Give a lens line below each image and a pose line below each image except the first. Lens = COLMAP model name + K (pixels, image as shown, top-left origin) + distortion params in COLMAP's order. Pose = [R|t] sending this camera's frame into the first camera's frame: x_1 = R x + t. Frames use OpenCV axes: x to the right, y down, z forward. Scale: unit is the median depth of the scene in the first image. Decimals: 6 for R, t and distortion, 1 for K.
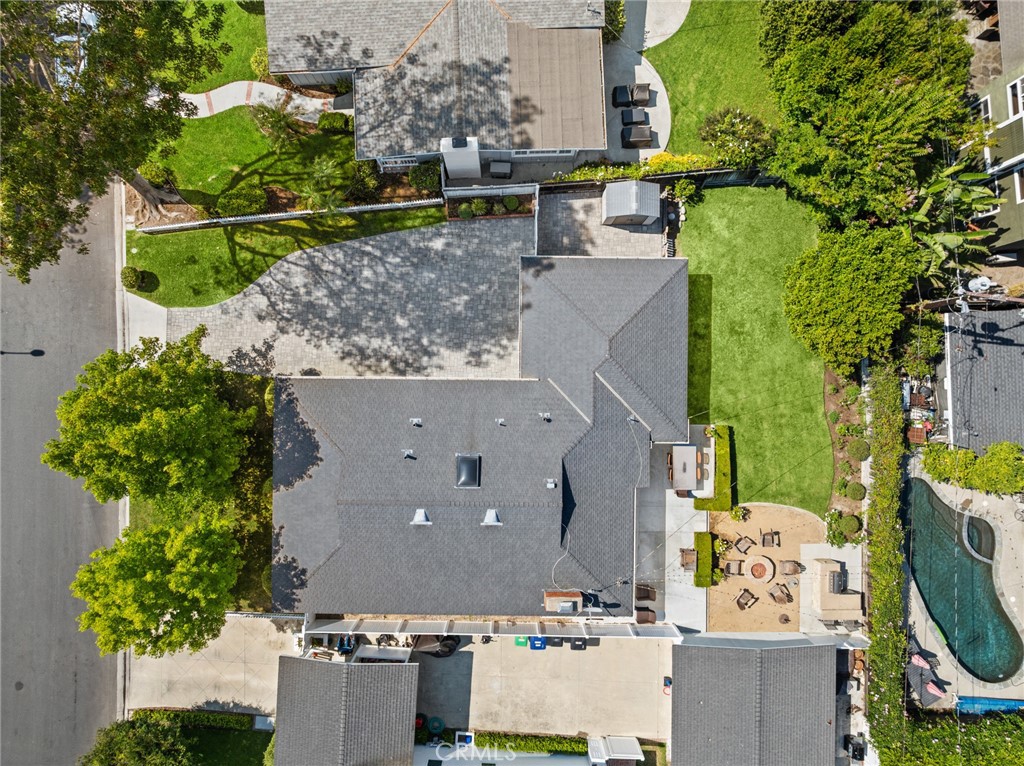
lens RADIAL K [[738.9, 0, 512.0], [0, 738.9, 383.0], [0, 0, 1]] dist [-0.006643, -0.039142]
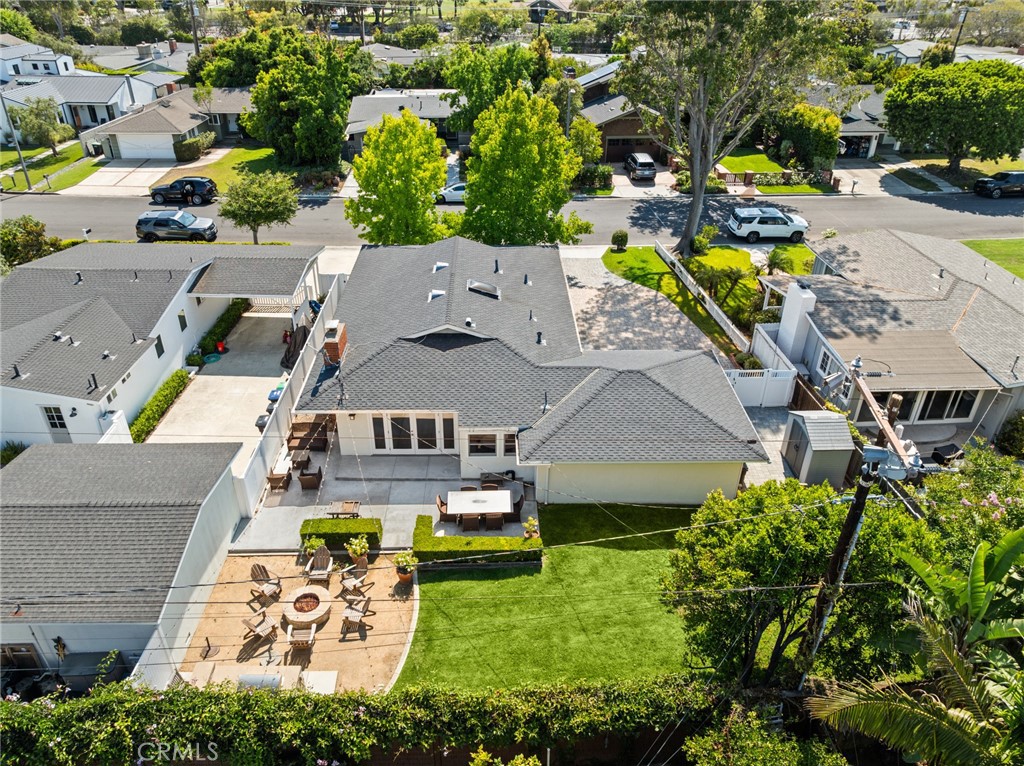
lens RADIAL K [[738.9, 0, 512.0], [0, 738.9, 383.0], [0, 0, 1]] dist [-0.006643, -0.039142]
pose [[0.033725, 0.516173, -0.855820, 0.763590], [-0.999407, 0.011505, -0.032444, 0.102500], [-0.006900, 0.856407, 0.516255, 0.525007]]
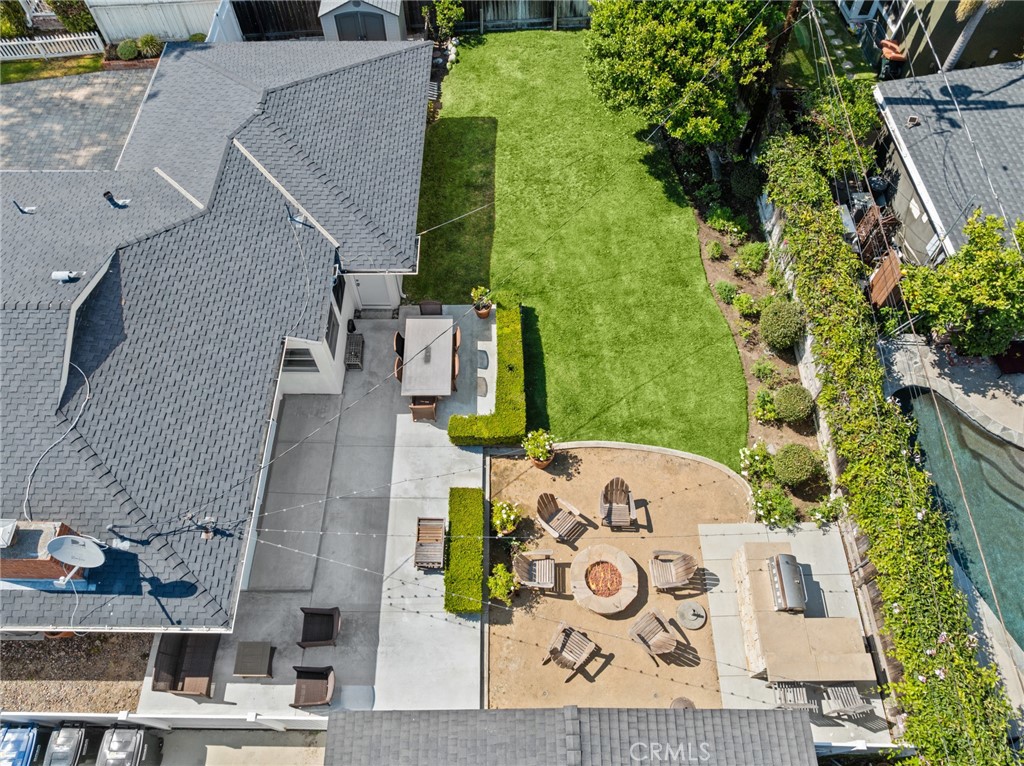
lens RADIAL K [[738.9, 0, 512.0], [0, 738.9, 383.0], [0, 0, 1]] dist [-0.006643, -0.039142]
pose [[0.999920, -0.012644, -0.000273, 0.282564], [0.010749, 0.861014, -0.508467, 0.369591], [0.006664, 0.508423, 0.861081, 0.577350]]
